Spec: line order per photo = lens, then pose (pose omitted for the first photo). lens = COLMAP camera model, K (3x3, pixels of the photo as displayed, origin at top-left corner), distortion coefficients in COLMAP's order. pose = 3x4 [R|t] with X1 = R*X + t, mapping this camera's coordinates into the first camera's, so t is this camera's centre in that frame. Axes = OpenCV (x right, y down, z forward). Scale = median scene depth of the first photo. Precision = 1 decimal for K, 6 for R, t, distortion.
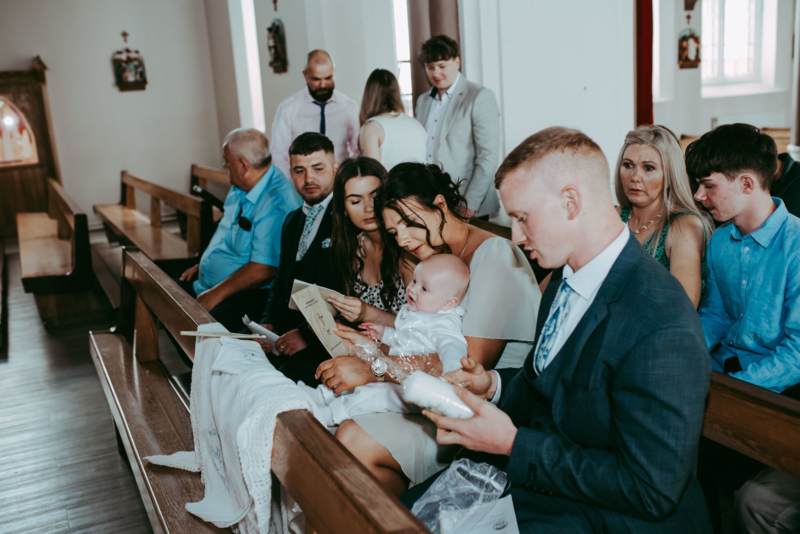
lens RADIAL K [[766.1, 0, 403.8], [0, 766.1, 266.8], [0, 0, 1]] dist [-0.064385, 0.091599]
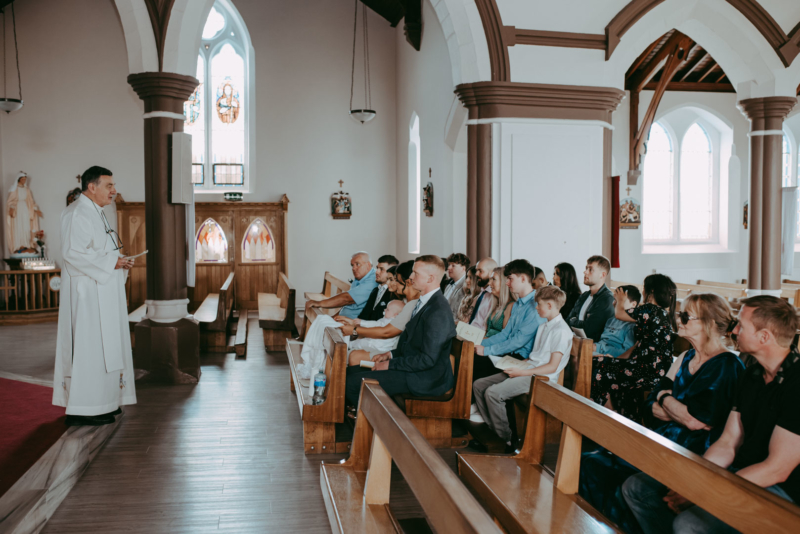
lens RADIAL K [[766.1, 0, 403.8], [0, 766.1, 266.8], [0, 0, 1]] dist [-0.064385, 0.091599]
pose [[0.958259, 0.078728, -0.274849, 0.175506], [-0.121931, 0.982066, -0.143805, 0.057793], [0.258598, 0.171315, 0.950672, -0.366033]]
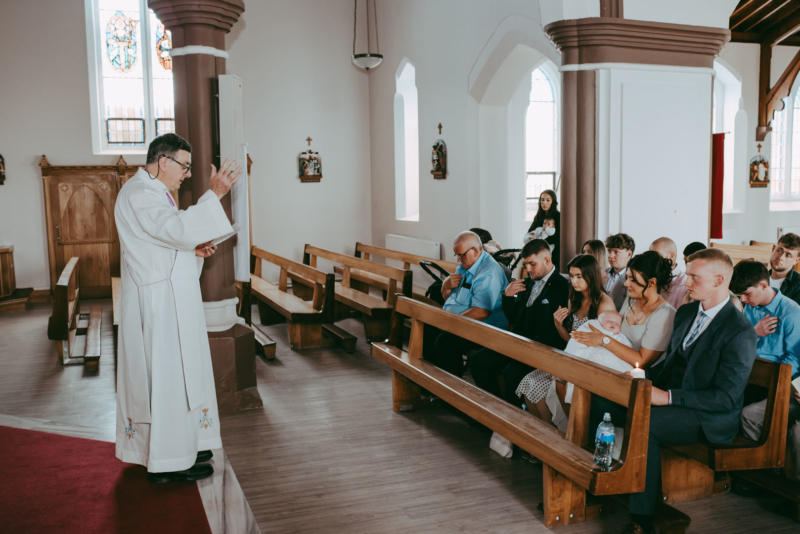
lens RADIAL K [[766.1, 0, 403.8], [0, 766.1, 266.8], [0, 0, 1]] dist [-0.064385, 0.091599]
pose [[0.993608, 0.061067, -0.094946, -0.069982], [-0.070902, 0.992055, -0.103924, 0.033091], [0.087845, 0.109992, 0.990043, -0.252404]]
